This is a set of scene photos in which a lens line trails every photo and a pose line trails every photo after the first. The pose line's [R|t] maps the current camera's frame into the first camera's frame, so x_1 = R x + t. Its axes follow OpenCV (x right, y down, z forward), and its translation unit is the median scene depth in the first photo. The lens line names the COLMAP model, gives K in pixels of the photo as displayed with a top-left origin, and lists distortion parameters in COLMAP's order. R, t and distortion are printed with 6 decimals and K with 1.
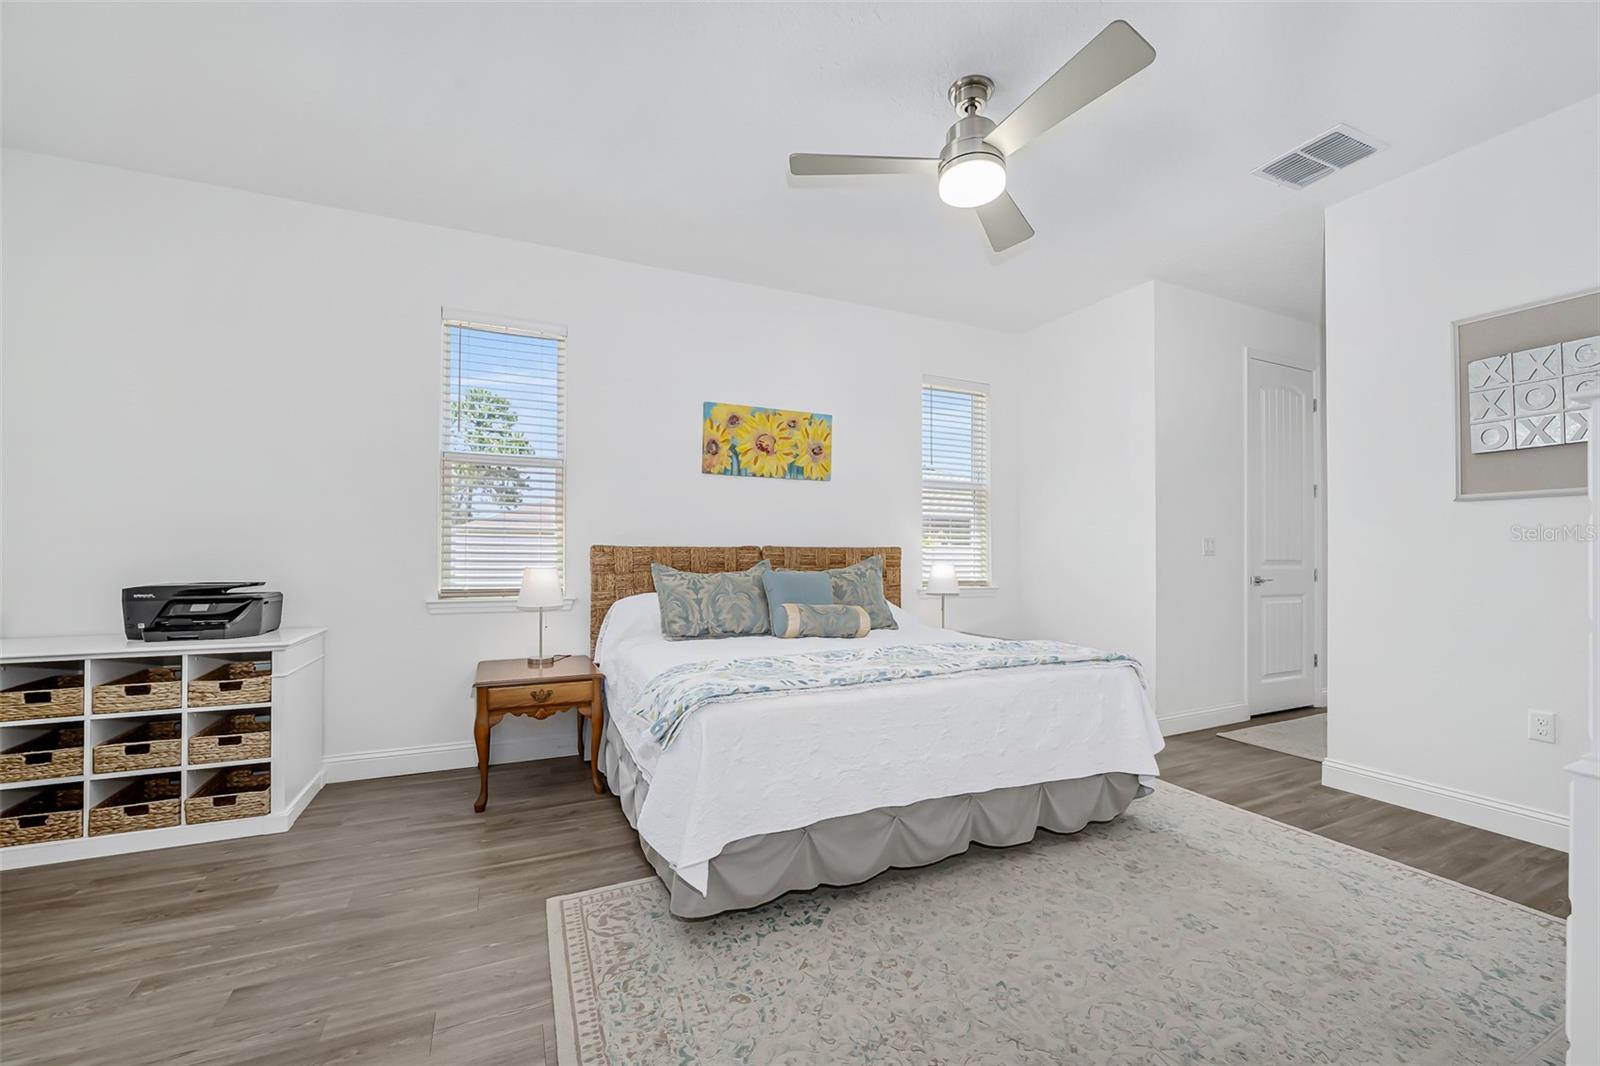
lens RADIAL K [[657.6, 0, 829.1], [0, 657.6, 544.3], [0, 0, 1]] dist [-0.009677, 0.000467]
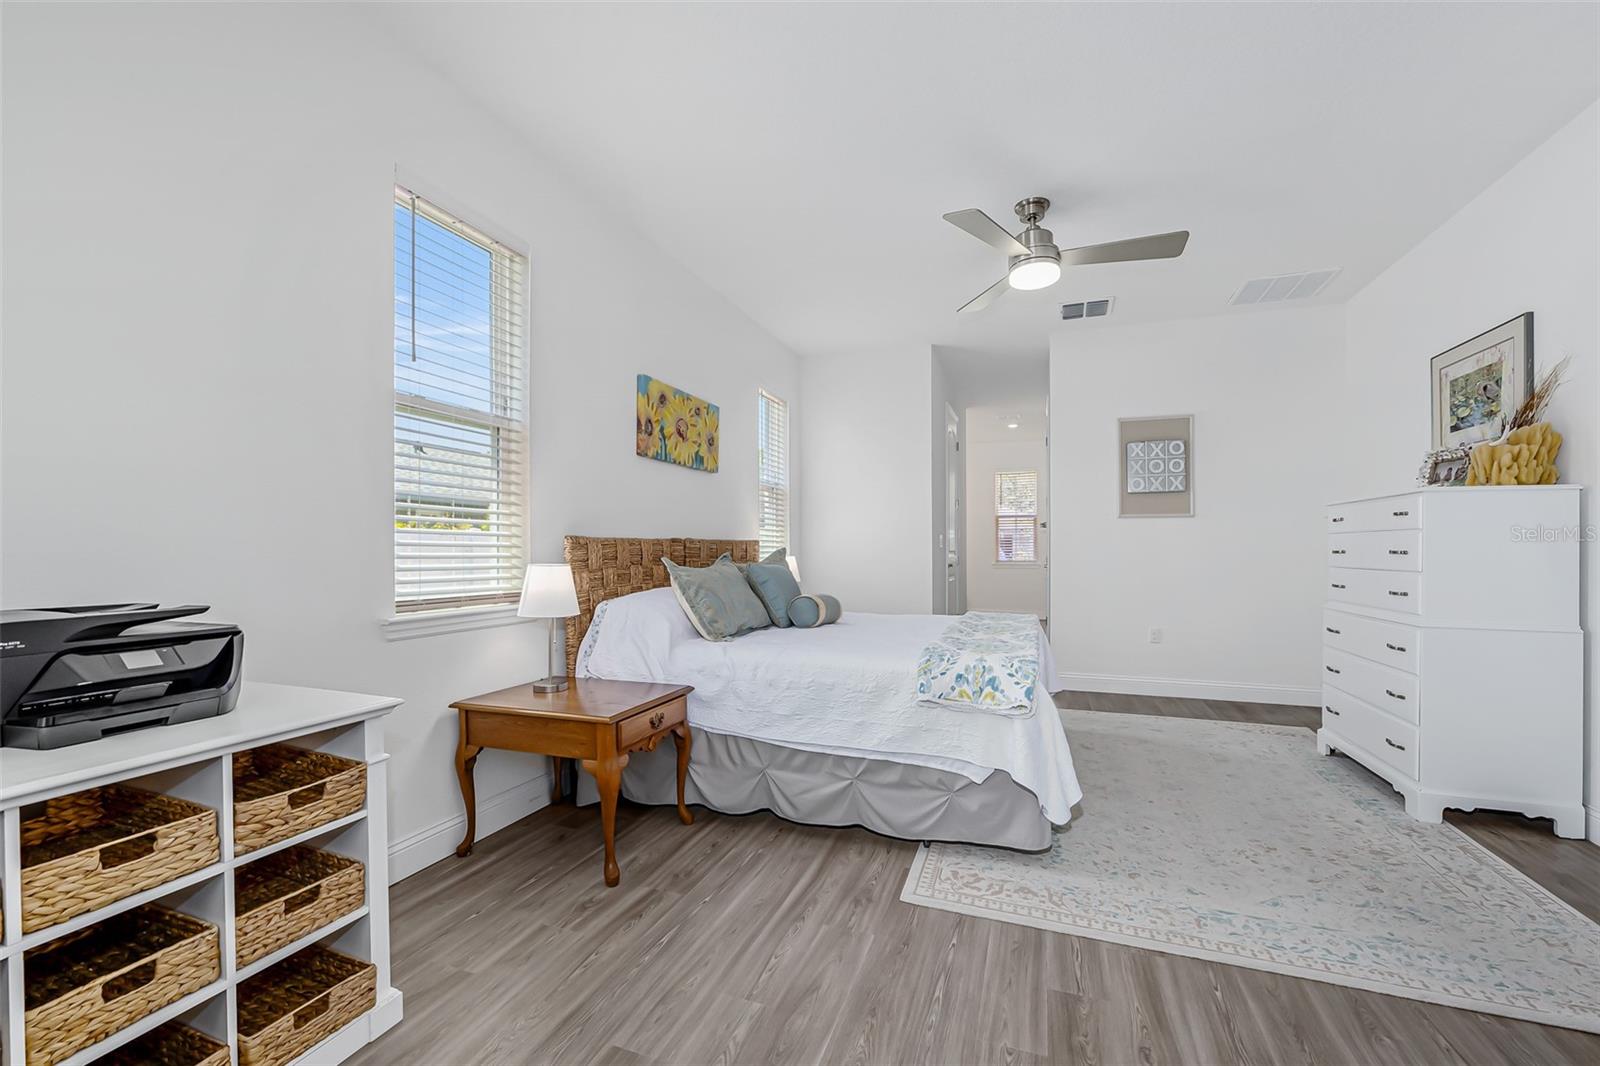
lens RADIAL K [[657.6, 0, 801.9], [0, 657.6, 541.9], [0, 0, 1]] dist [-0.009677, 0.000467]
pose [[0.707798, 0.005025, 0.706397, -0.781636], [-0.010846, 0.999934, 0.003755, 0.002940], [-0.706331, -0.010320, 0.707806, 0.263489]]
